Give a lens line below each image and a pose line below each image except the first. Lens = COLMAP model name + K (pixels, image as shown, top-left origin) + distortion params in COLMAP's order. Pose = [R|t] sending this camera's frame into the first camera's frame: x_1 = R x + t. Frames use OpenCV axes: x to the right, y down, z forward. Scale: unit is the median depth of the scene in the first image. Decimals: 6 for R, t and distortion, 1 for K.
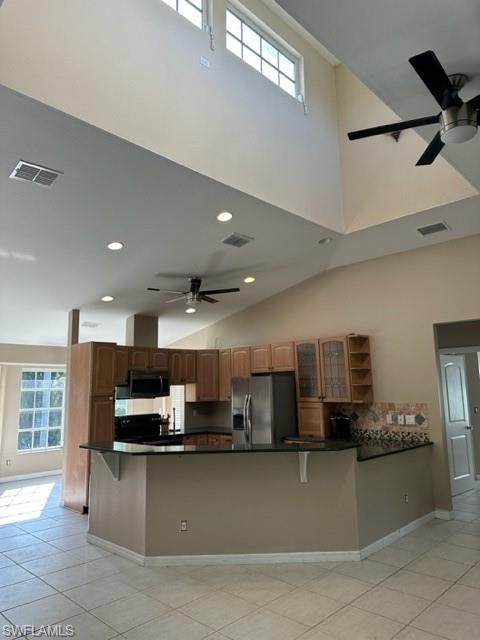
lens RADIAL K [[448.5, 0, 236.5], [0, 448.5, 321.5], [0, 0, 1]] dist [0.076265, -0.081293]
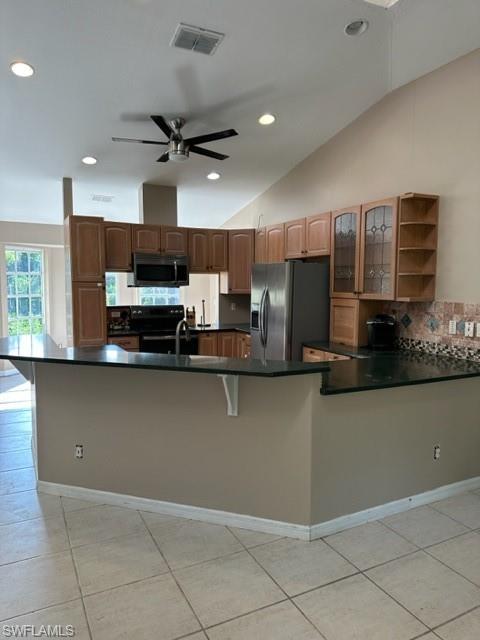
lens RADIAL K [[448.5, 0, 240.5], [0, 448.5, 320.2], [0, 0, 1]] dist [0.076265, -0.081293]
pose [[0.946255, 0.051791, -0.319248, 0.246886], [0.022915, 0.973878, 0.225912, 0.051137], [0.322609, -0.221086, 0.920350, 0.300679]]
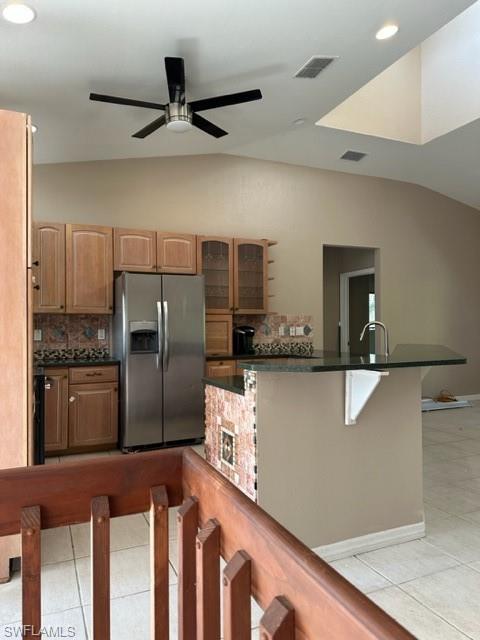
lens RADIAL K [[448.5, 0, 243.6], [0, 448.5, 323.9], [0, 0, 1]] dist [0.076265, -0.081293]
pose [[0.362184, 0.023392, 0.931813, -0.587361], [-0.134726, 0.990501, 0.027501, 0.175148], [-0.922319, -0.135500, 0.361895, 0.691244]]
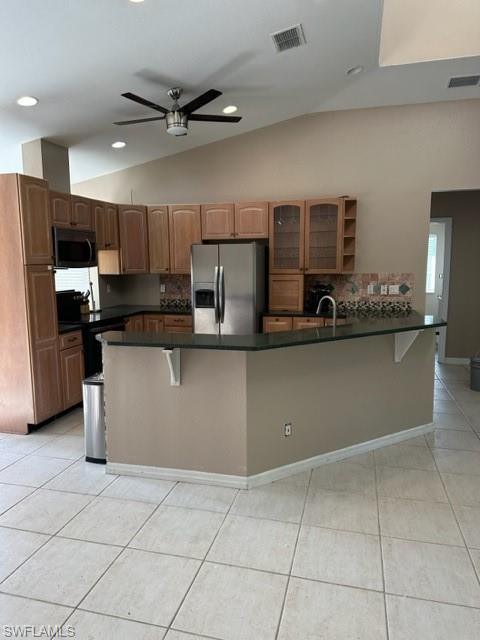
lens RADIAL K [[448.5, 0, 237.2], [0, 448.5, 316.9], [0, 0, 1]] dist [0.076265, -0.081293]
pose [[0.864536, -0.050925, 0.499984, -0.380244], [-0.082955, 0.966747, 0.241906, 0.058661], [-0.495677, -0.250613, 0.831563, 0.308612]]
